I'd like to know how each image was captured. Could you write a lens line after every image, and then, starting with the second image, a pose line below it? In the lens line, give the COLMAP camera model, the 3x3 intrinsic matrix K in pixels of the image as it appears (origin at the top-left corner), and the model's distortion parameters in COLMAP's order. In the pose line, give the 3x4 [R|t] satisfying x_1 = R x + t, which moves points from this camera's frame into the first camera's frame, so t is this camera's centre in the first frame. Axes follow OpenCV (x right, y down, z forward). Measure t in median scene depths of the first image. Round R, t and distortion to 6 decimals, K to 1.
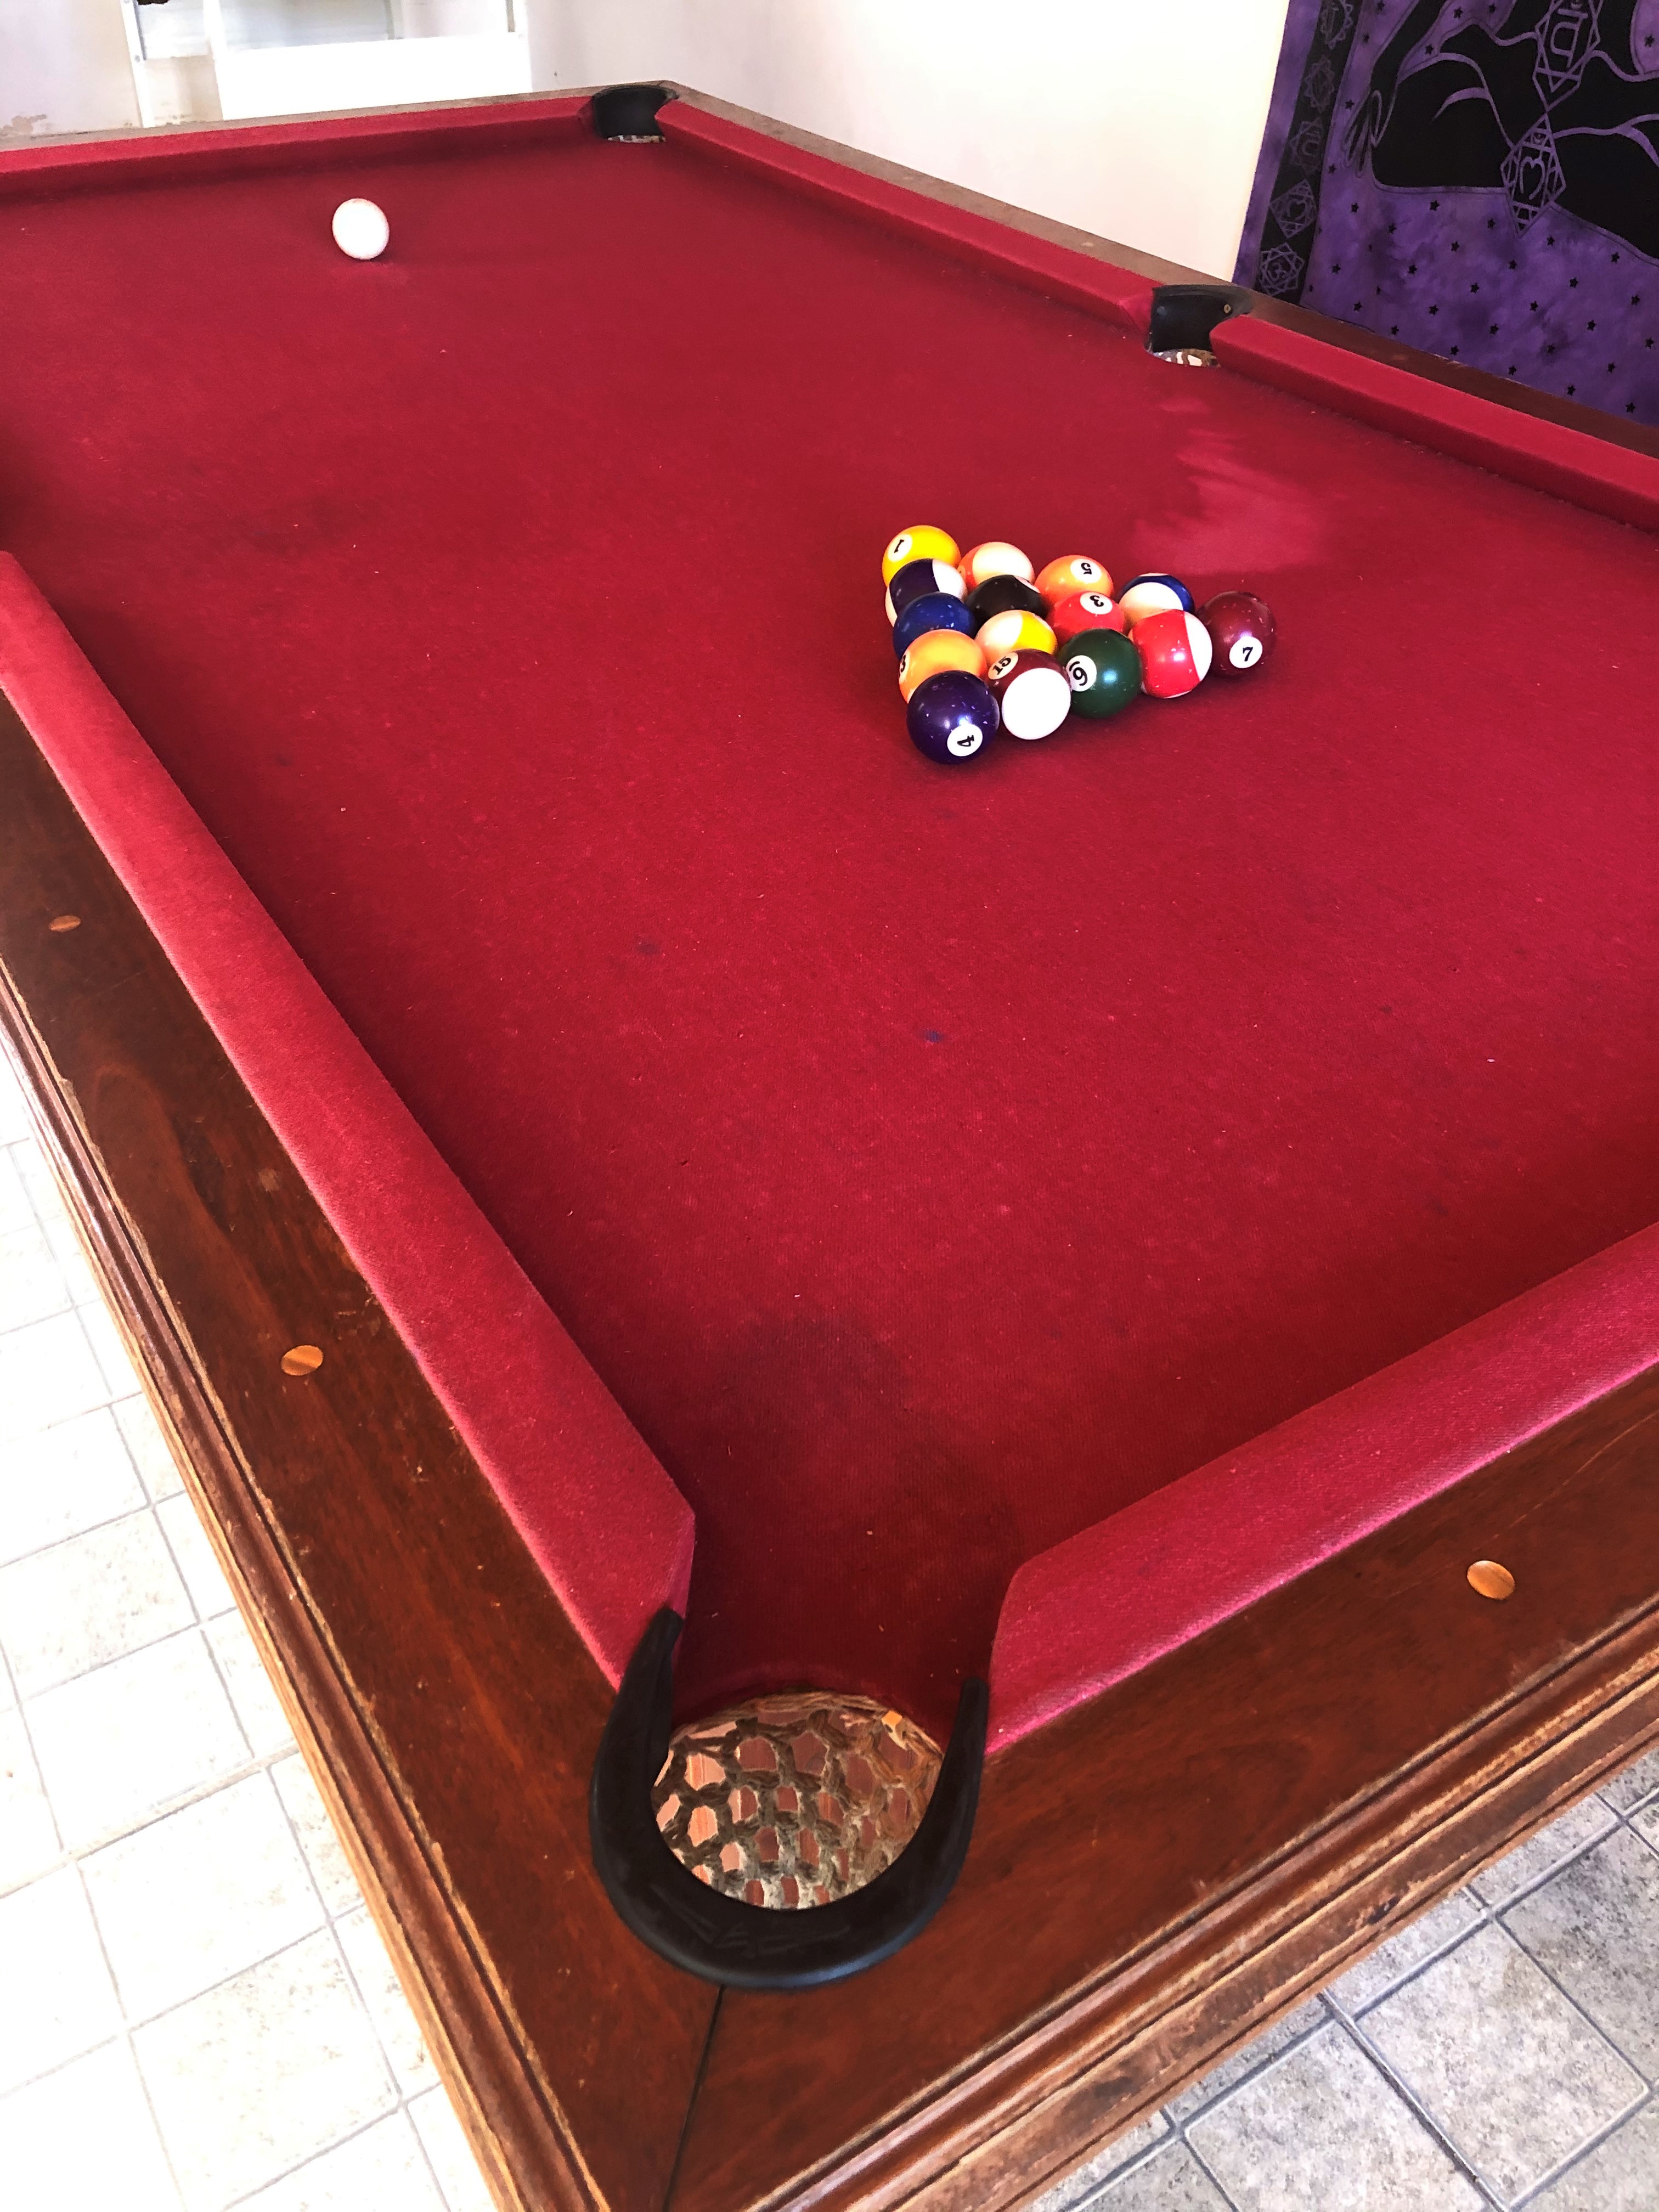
lens RADIAL K [[1808.0, 0, 847.3], [0, 1808.0, 1101.6], [0, 0, 1]] dist [0.036847, -0.027368]
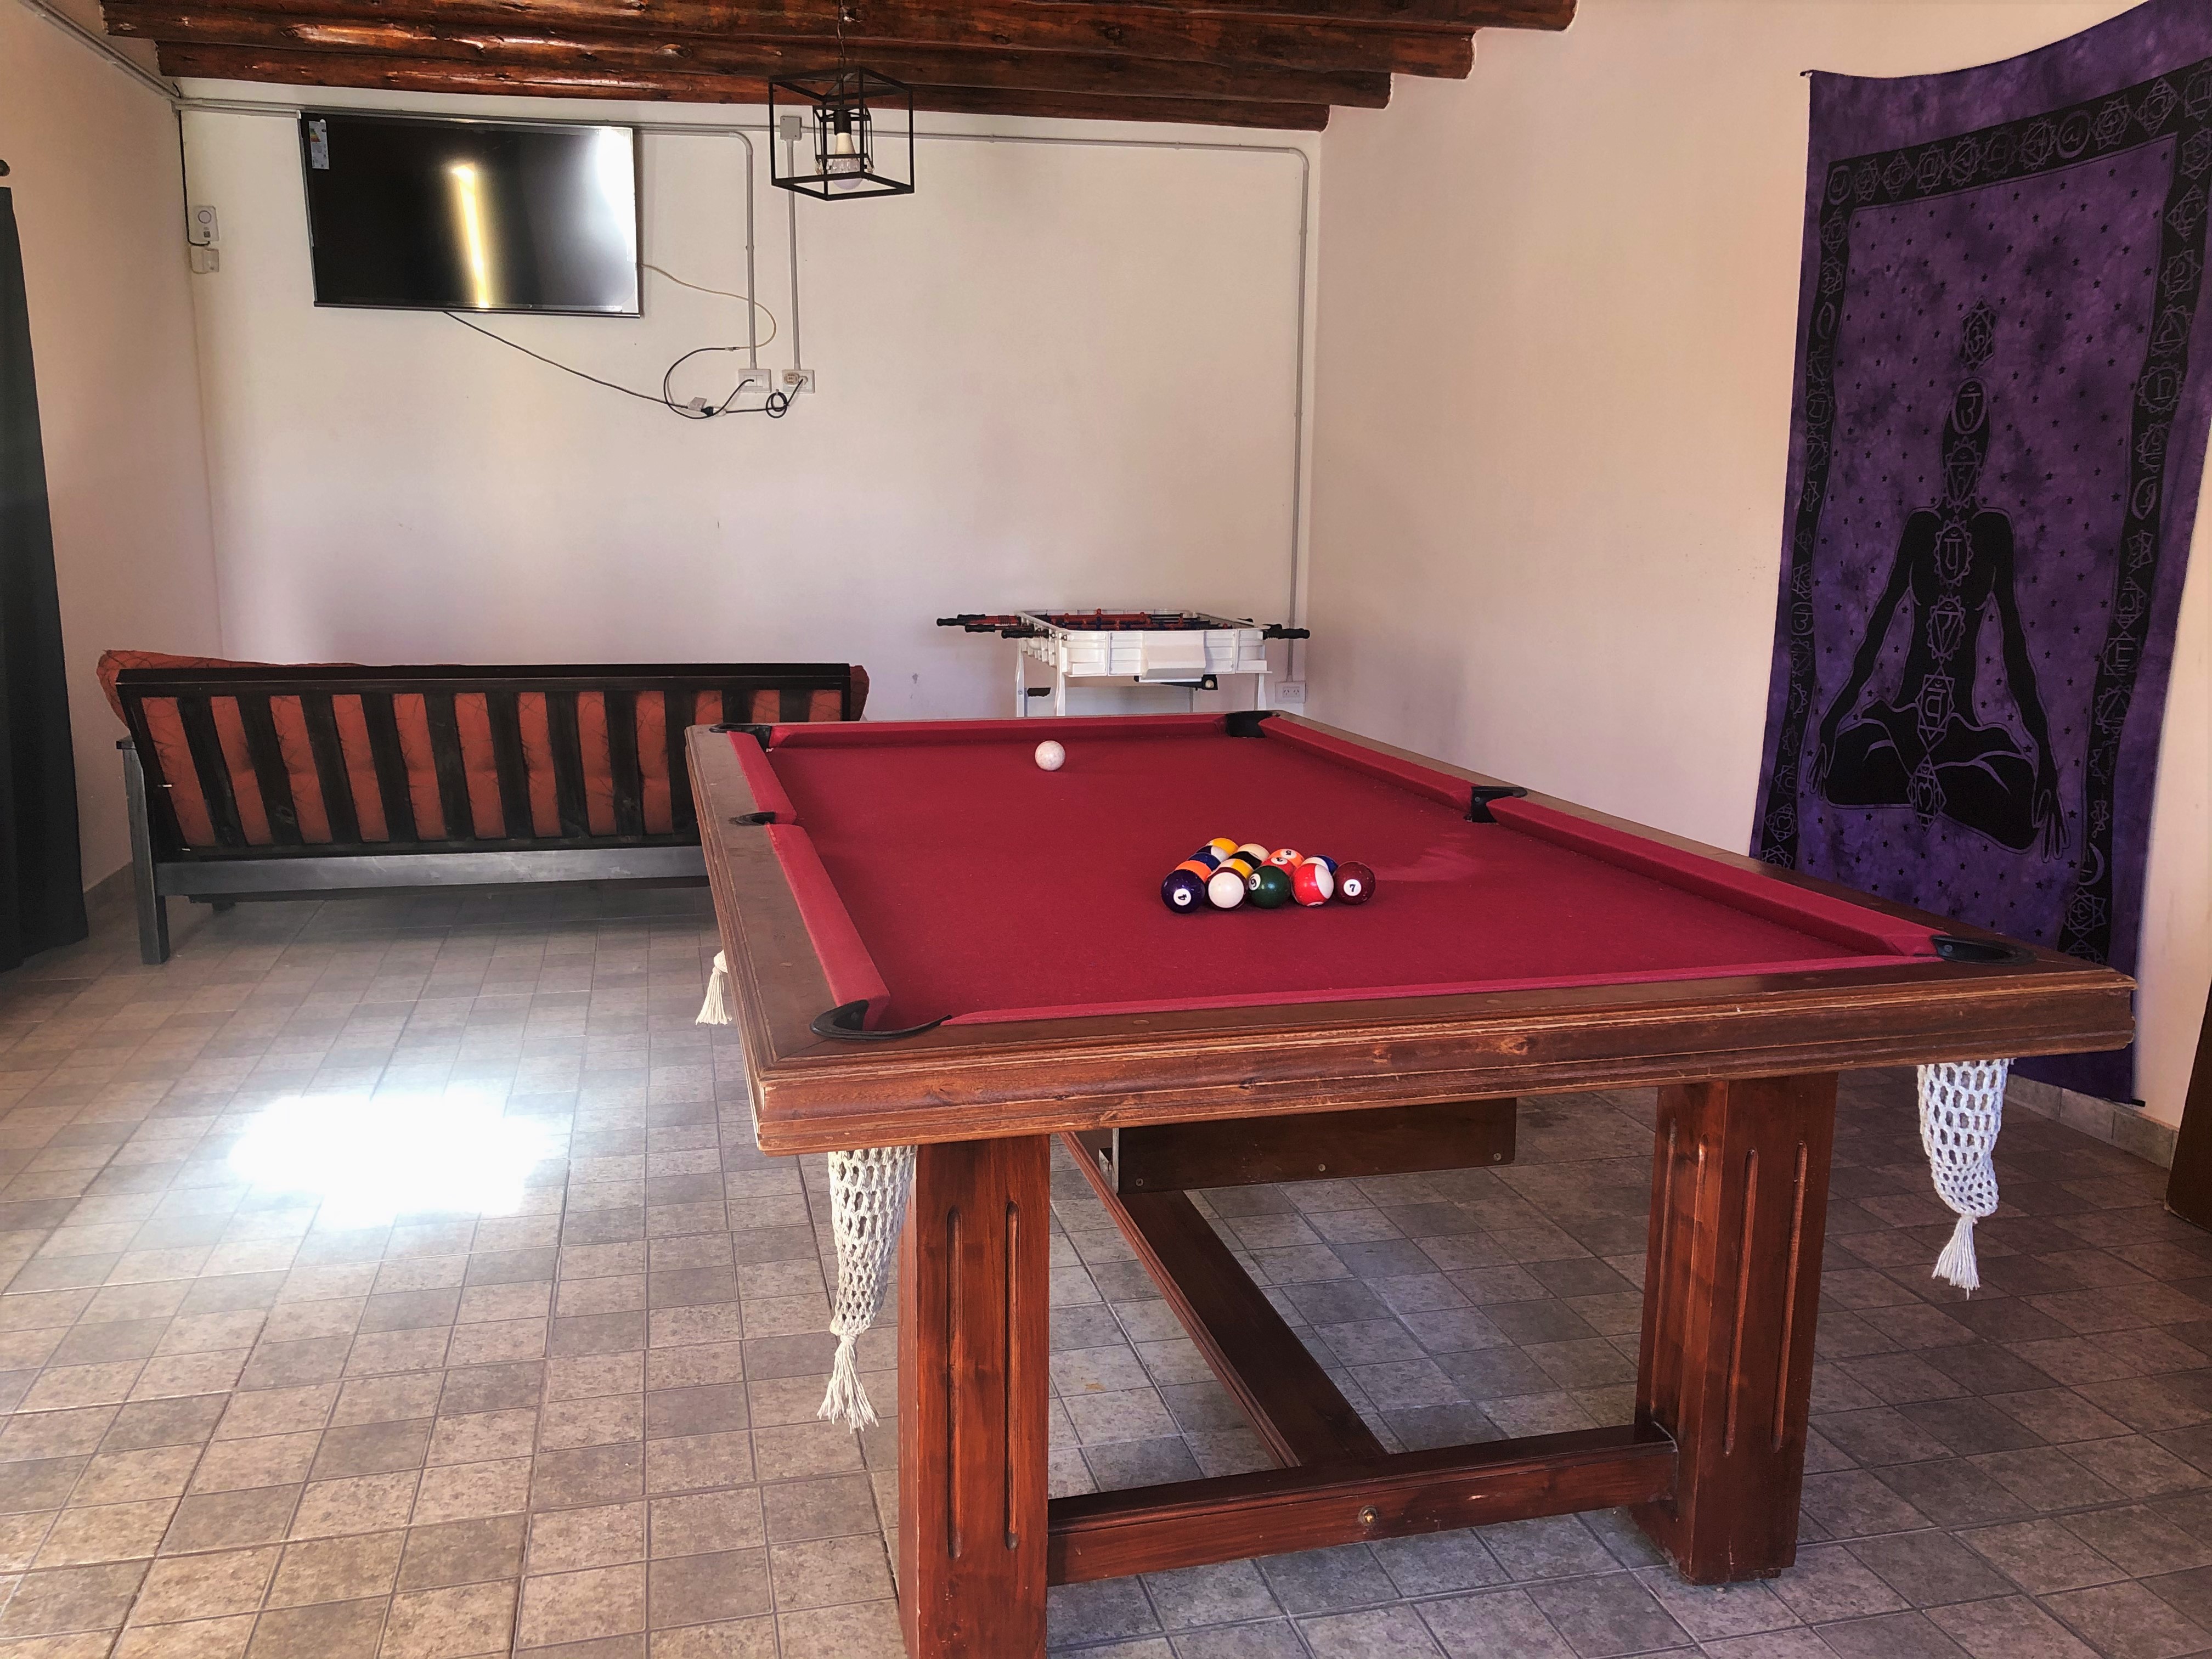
lens RADIAL K [[1808.0, 0, 1098.5], [0, 1808.0, 839.9], [0, 0, 1]] dist [0.036847, -0.027368]
pose [[0.950034, 0.044762, -0.308920, 0.482269], [-0.184973, 0.877913, -0.441648, 0.532576], [0.251436, 0.476723, 0.842327, -0.631200]]
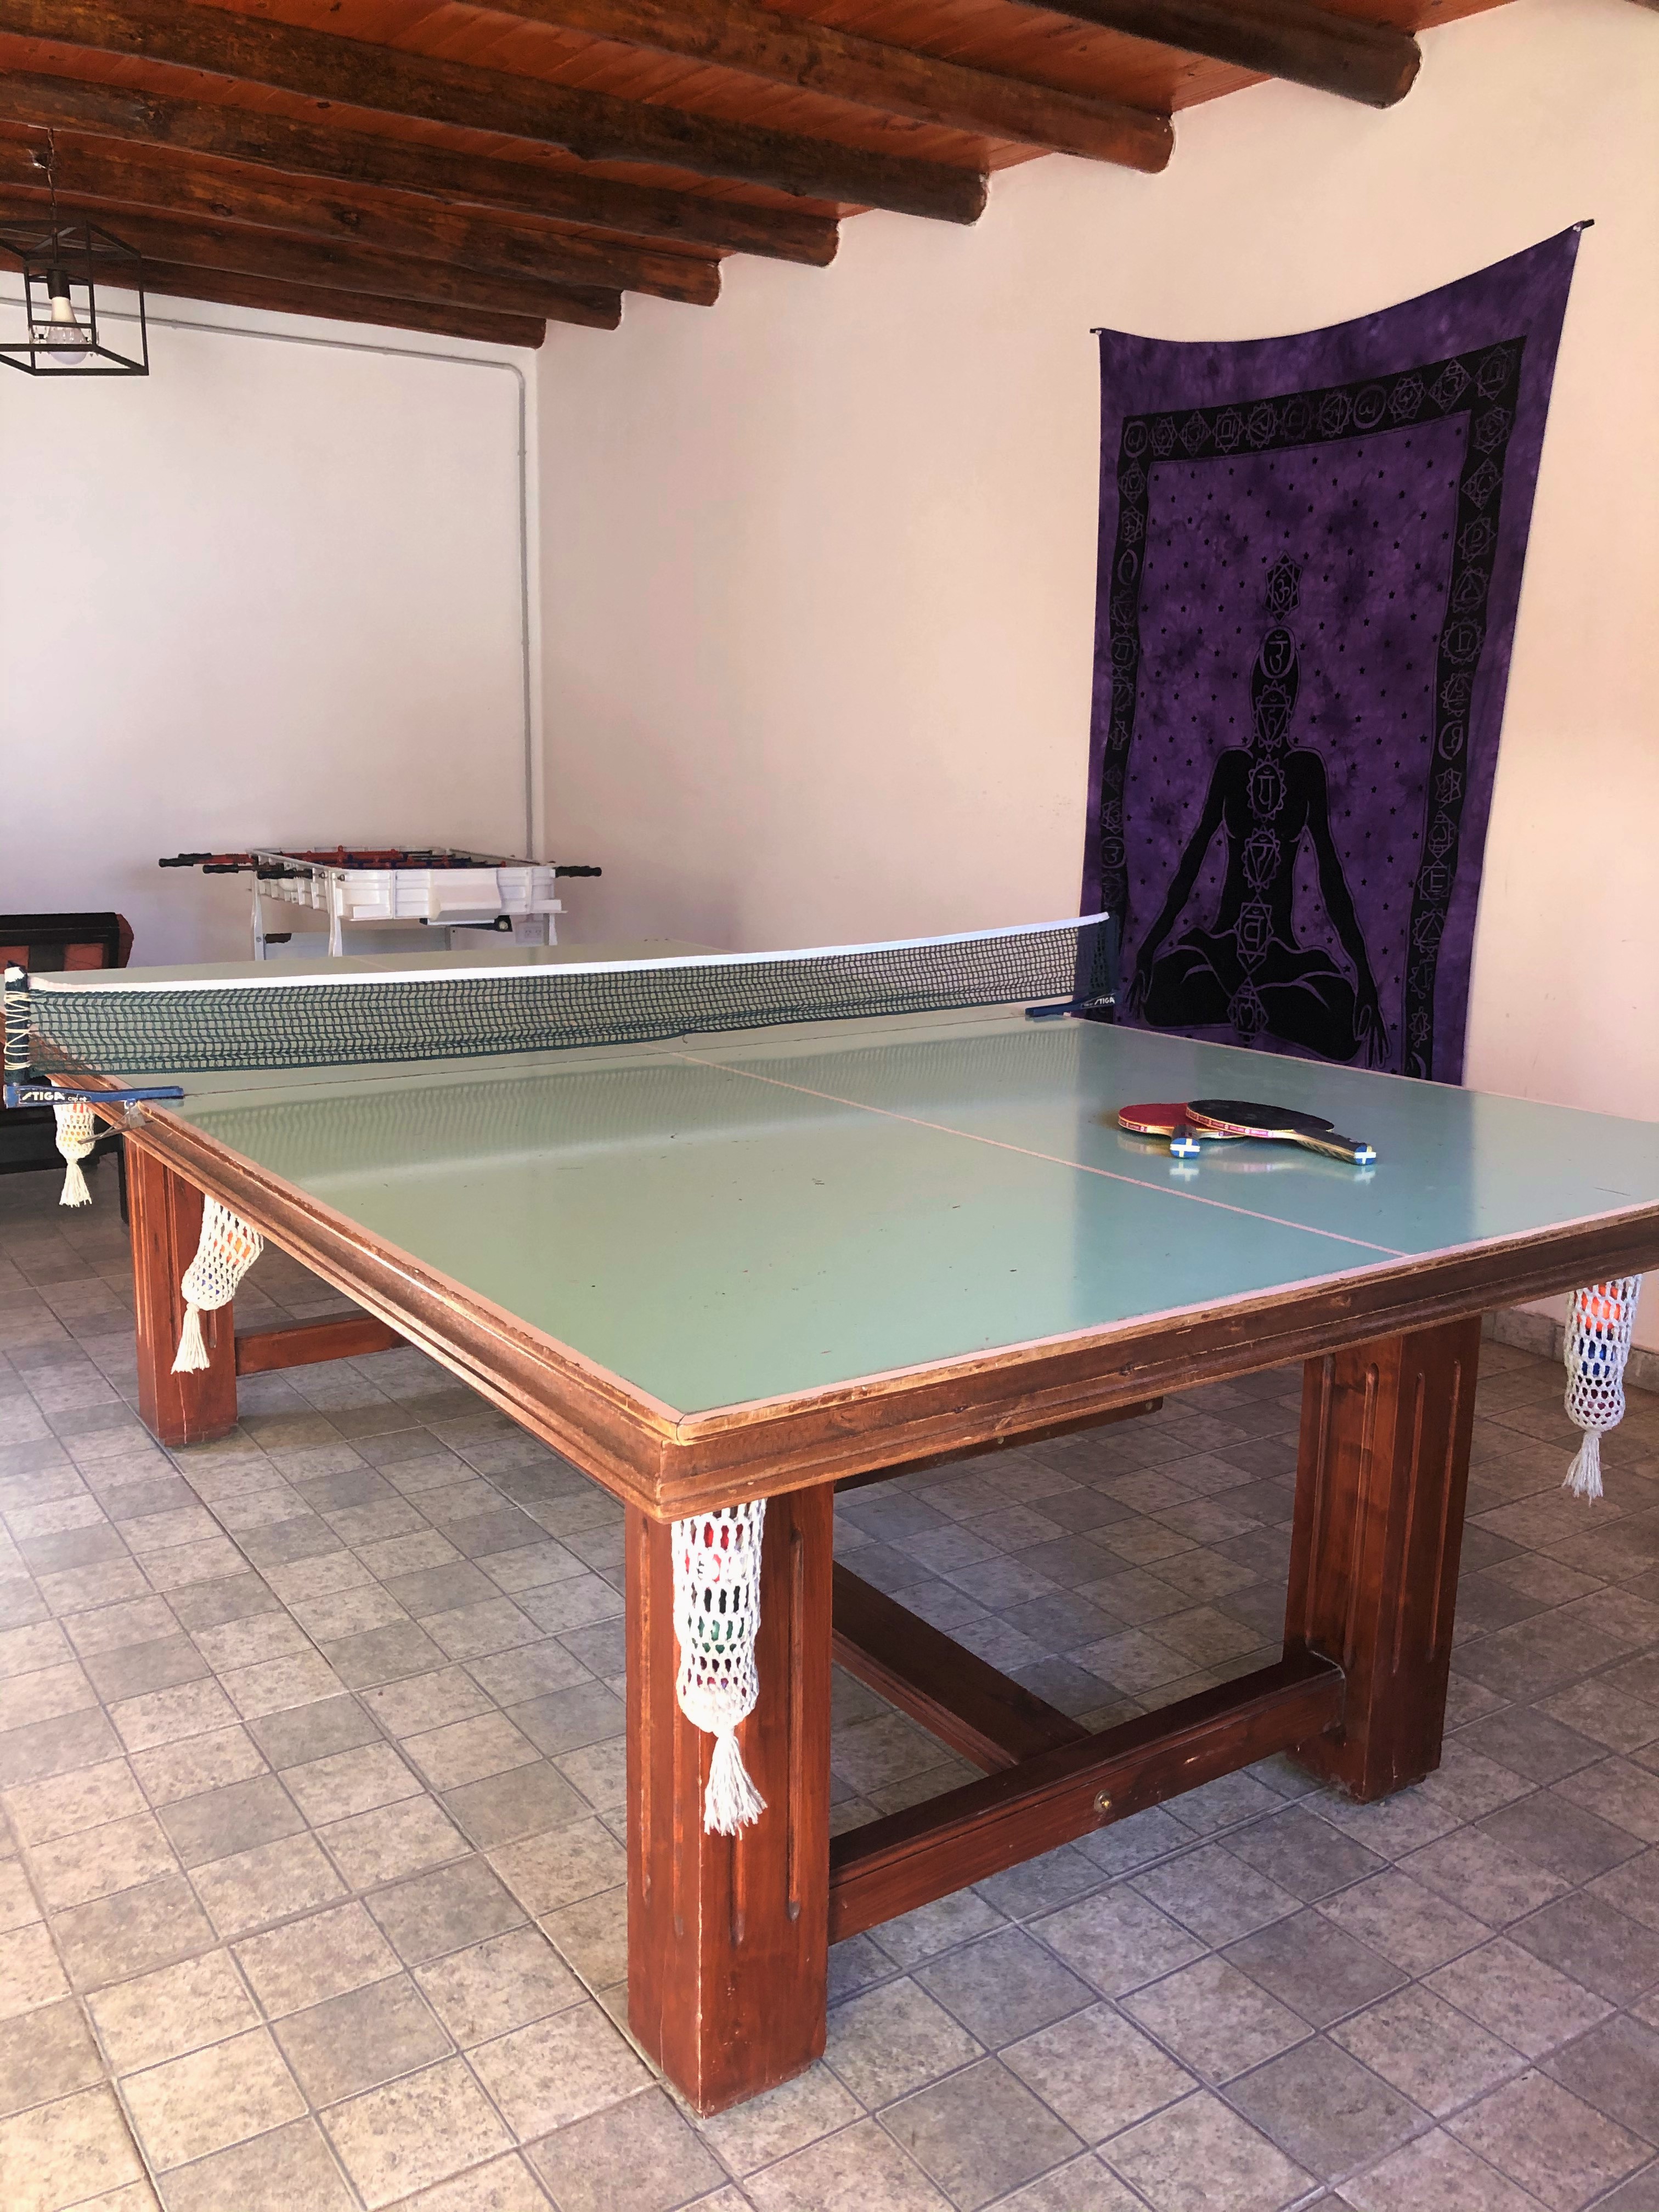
lens RADIAL K [[1808.0, 0, 861.5], [0, 1808.0, 1089.7], [0, 0, 1]] dist [0.036847, -0.027368]
pose [[0.999217, -0.008809, 0.038578, 0.023686], [0.025694, 0.885877, -0.463208, 0.480566], [-0.030095, 0.463836, 0.885410, -0.561245]]
